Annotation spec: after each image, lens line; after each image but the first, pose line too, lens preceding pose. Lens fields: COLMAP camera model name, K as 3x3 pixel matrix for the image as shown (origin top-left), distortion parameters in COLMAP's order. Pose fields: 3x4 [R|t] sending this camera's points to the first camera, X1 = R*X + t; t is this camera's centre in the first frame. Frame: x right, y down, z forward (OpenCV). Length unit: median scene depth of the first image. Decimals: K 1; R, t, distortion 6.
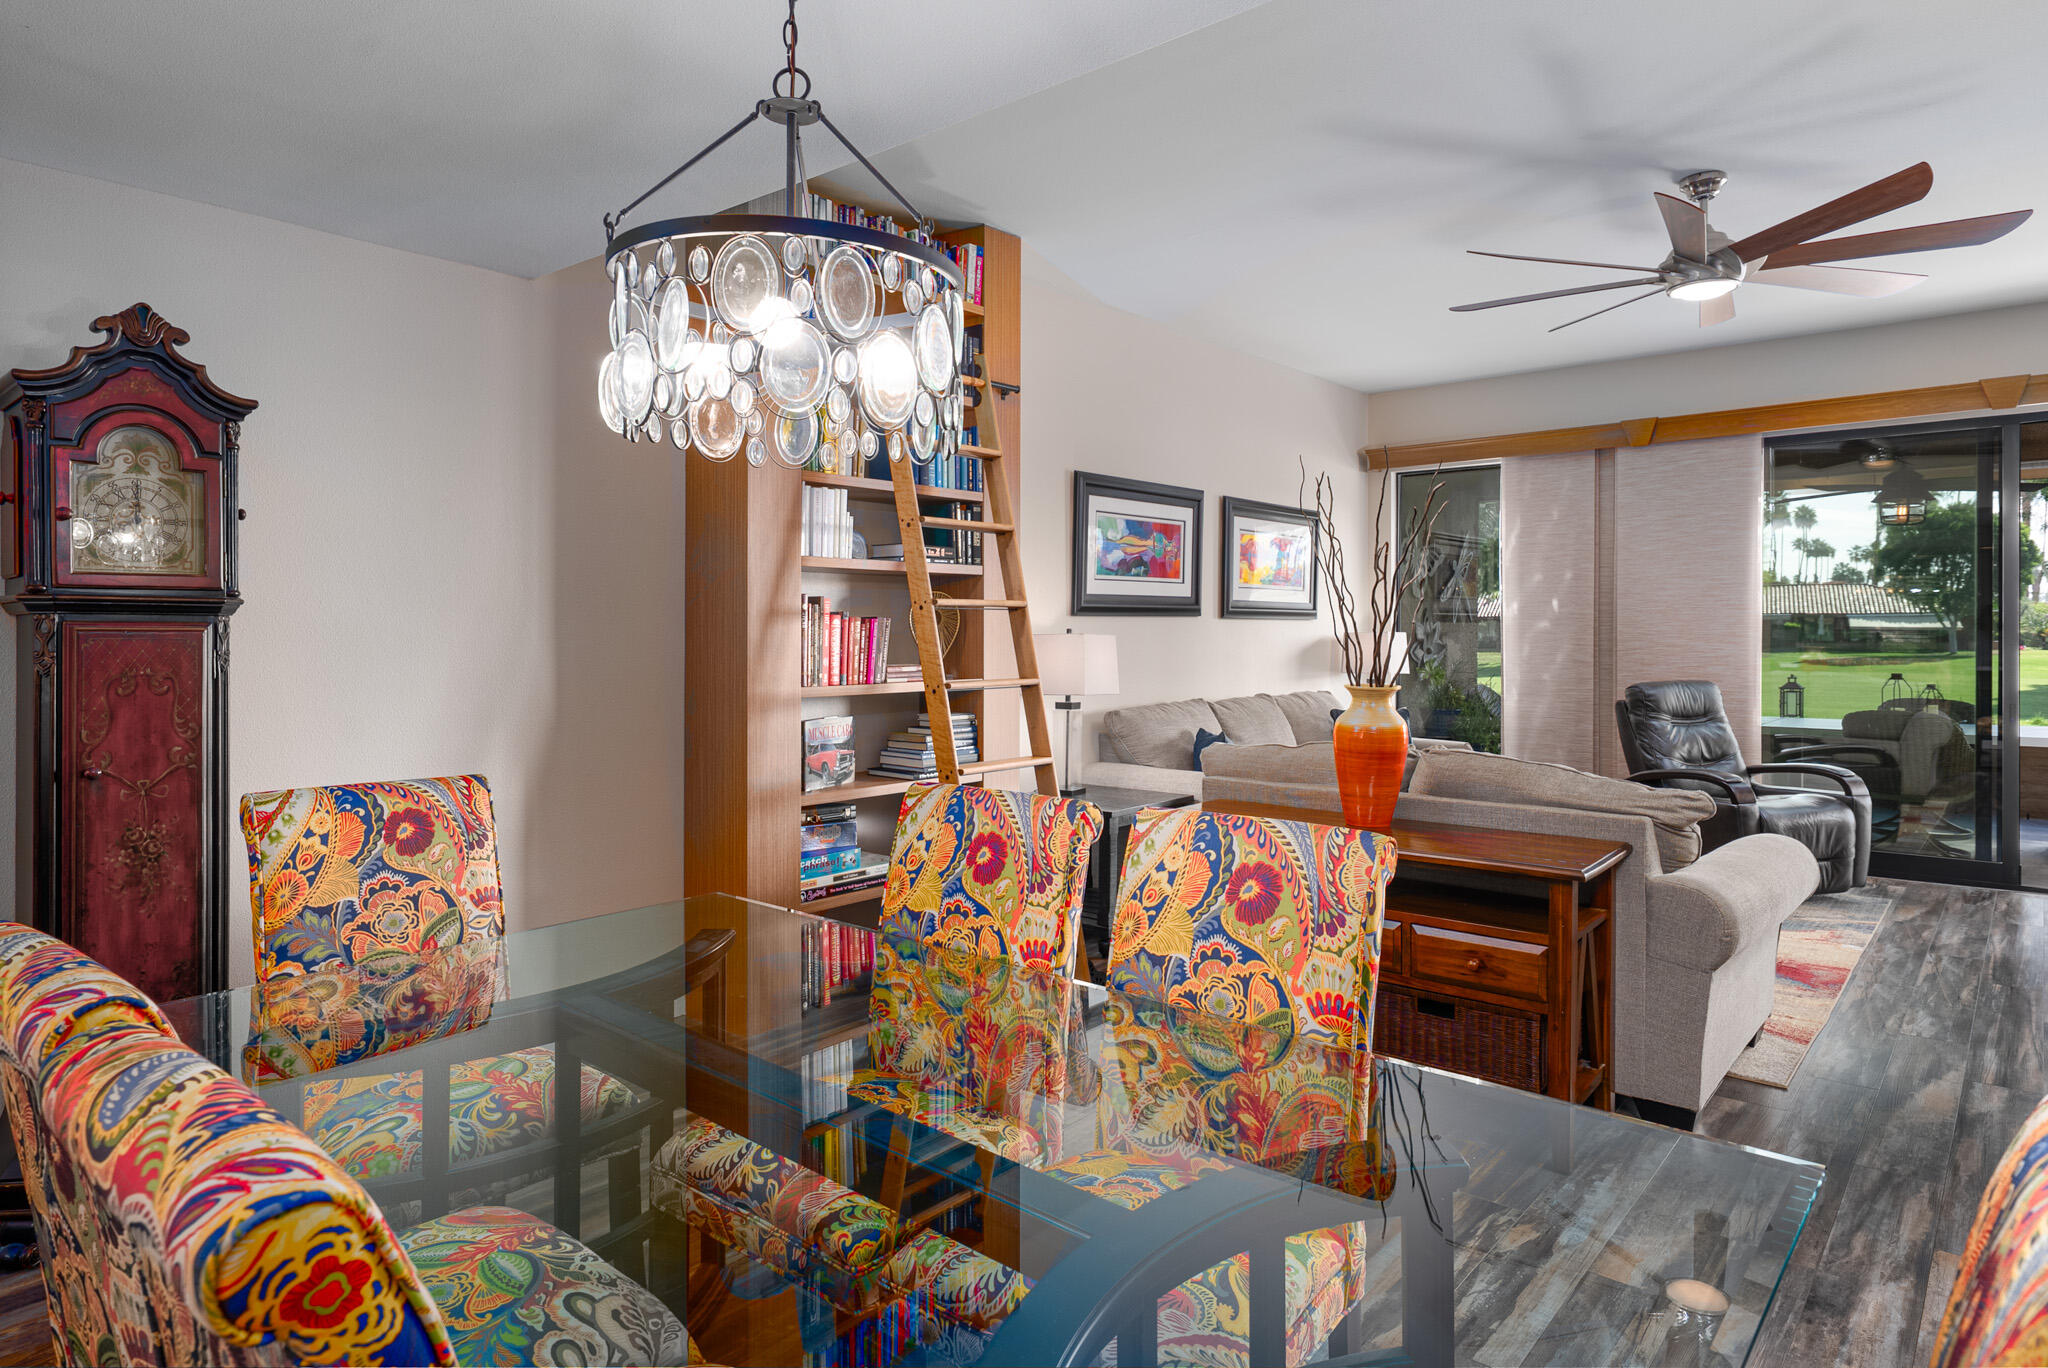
lens RADIAL K [[1183.5, 0, 987.6], [0, 1183.5, 649.8], [0, 0, 1]] dist [-0.012146, -0.001575]
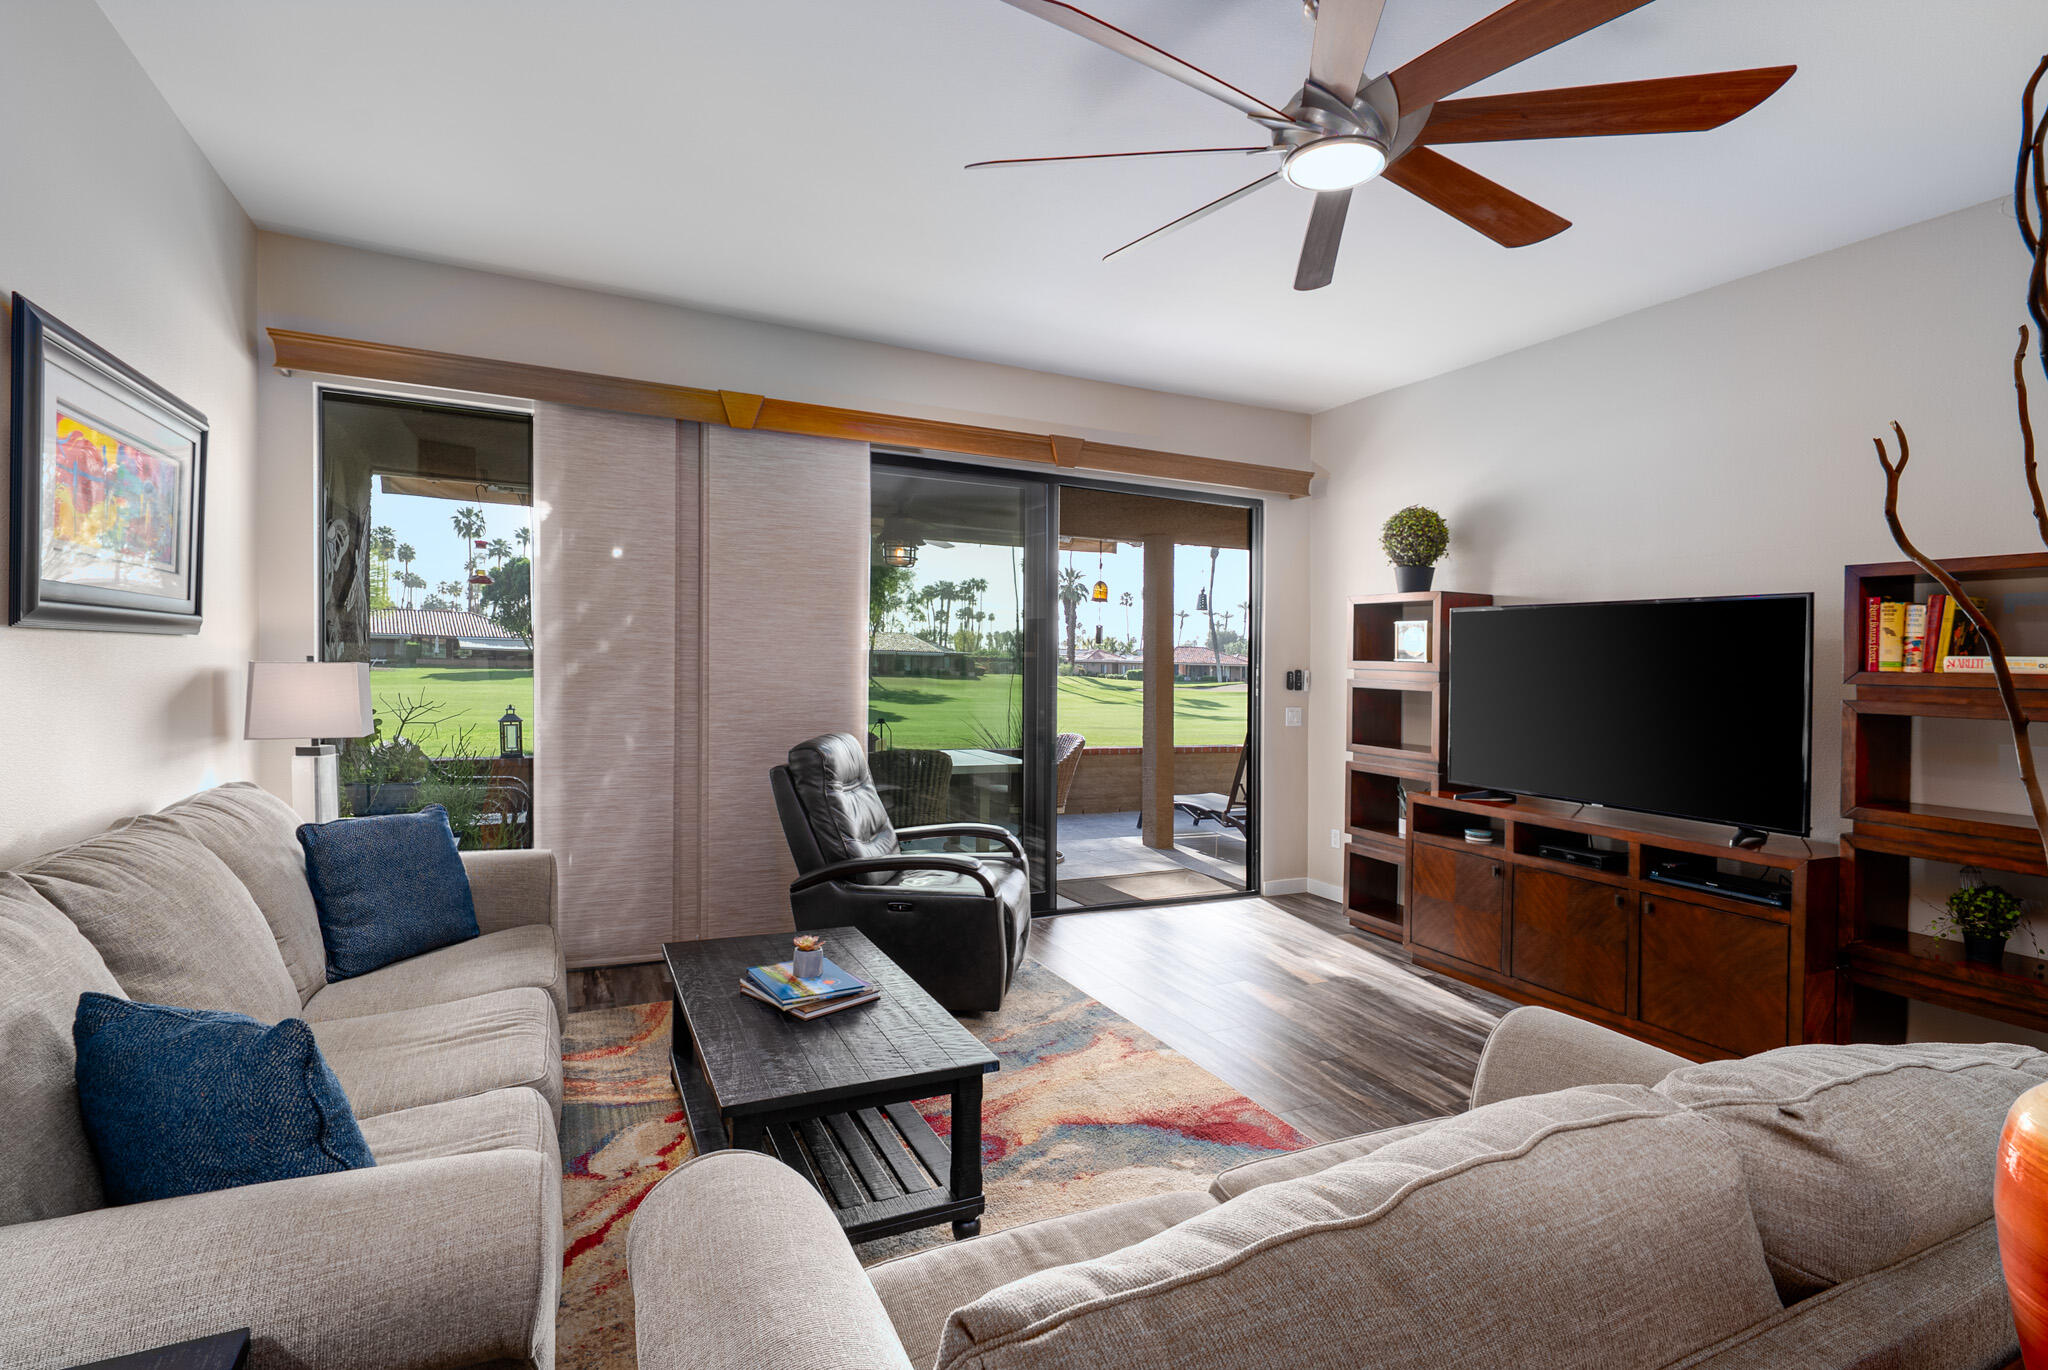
lens RADIAL K [[973.6, 0, 1025.5], [0, 973.6, 656.0], [0, 0, 1]] dist [0.000289, 0.000636]
pose [[0.369345, 0.019310, 0.929092, 0.051307], [-0.013364, 0.999791, -0.015467, -0.025968], [-0.929196, -0.006704, 0.369526, 0.889838]]
